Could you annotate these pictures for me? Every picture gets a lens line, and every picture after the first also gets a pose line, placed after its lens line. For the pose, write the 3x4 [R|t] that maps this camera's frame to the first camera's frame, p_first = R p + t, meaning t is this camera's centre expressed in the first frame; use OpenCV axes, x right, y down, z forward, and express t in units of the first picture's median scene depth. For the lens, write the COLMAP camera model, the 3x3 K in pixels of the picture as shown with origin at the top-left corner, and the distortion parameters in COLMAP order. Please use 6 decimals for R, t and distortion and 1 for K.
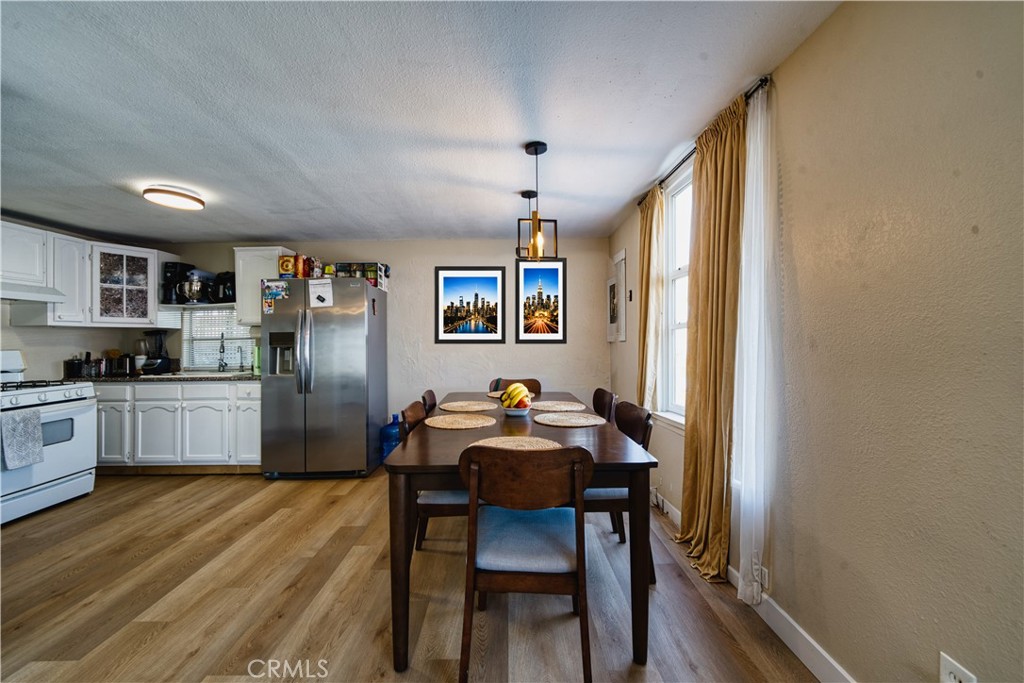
lens RADIAL K [[366.1, 0, 509.7], [0, 366.1, 341.5], [0, 0, 1]] dist [-0.012874, -0.000017]
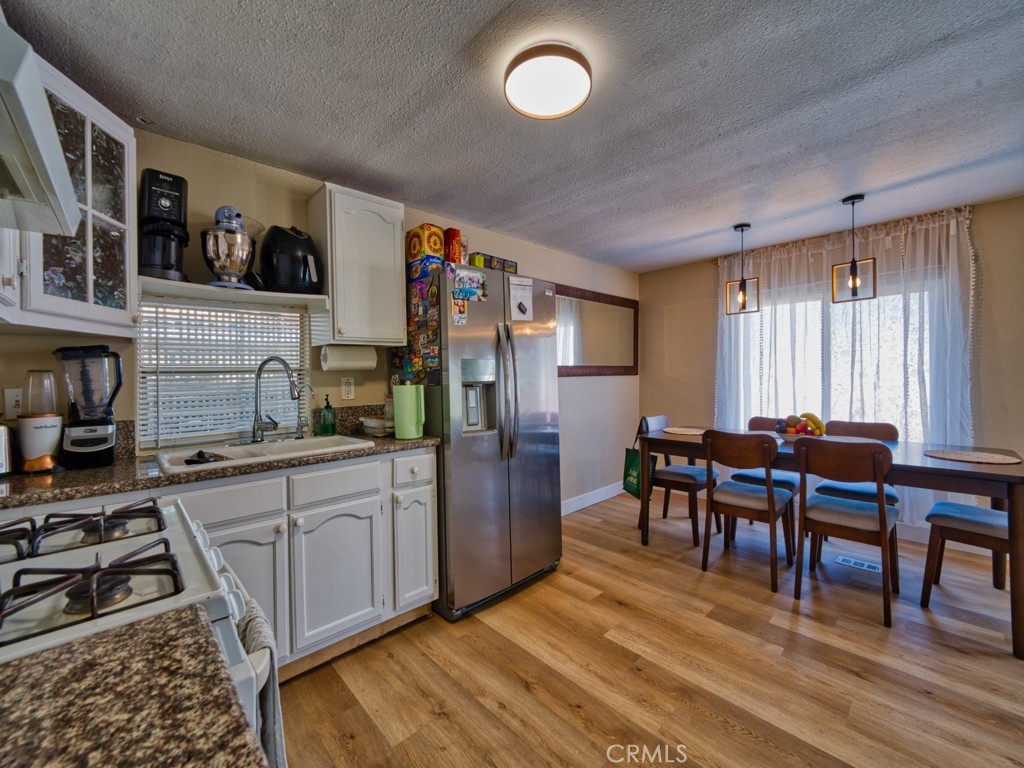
lens RADIAL K [[420.8, 0, 512.8], [0, 420.8, 380.2], [0, 0, 1]] dist [-0.016800, 0.000676]
pose [[0.768240, -0.007312, 0.640120, -1.021206], [0.009615, 0.999954, -0.000116, 0.009496], [-0.640089, 0.006244, 0.768275, 0.450970]]
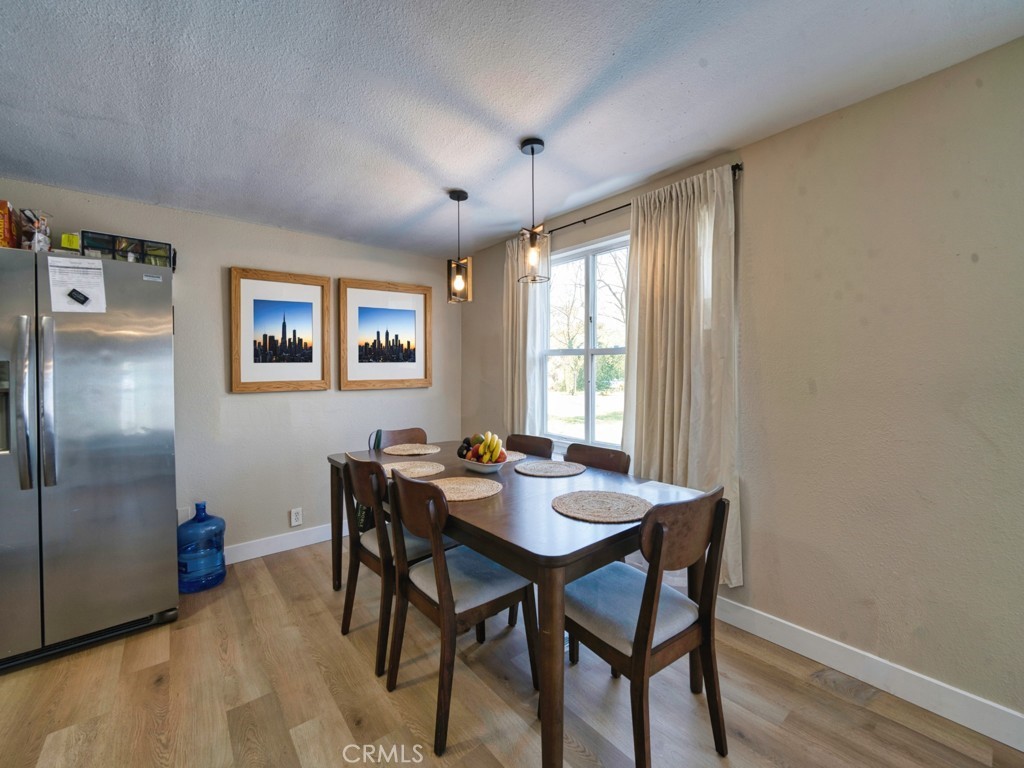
lens RADIAL K [[420.8, 0, 511.2], [0, 420.8, 382.5], [0, 0, 1]] dist [-0.016800, 0.000676]
pose [[0.806337, -0.006572, 0.591420, -0.378456], [0.004638, 0.999978, 0.004789, 0.002522], [-0.591438, -0.001118, 0.806350, 0.181929]]
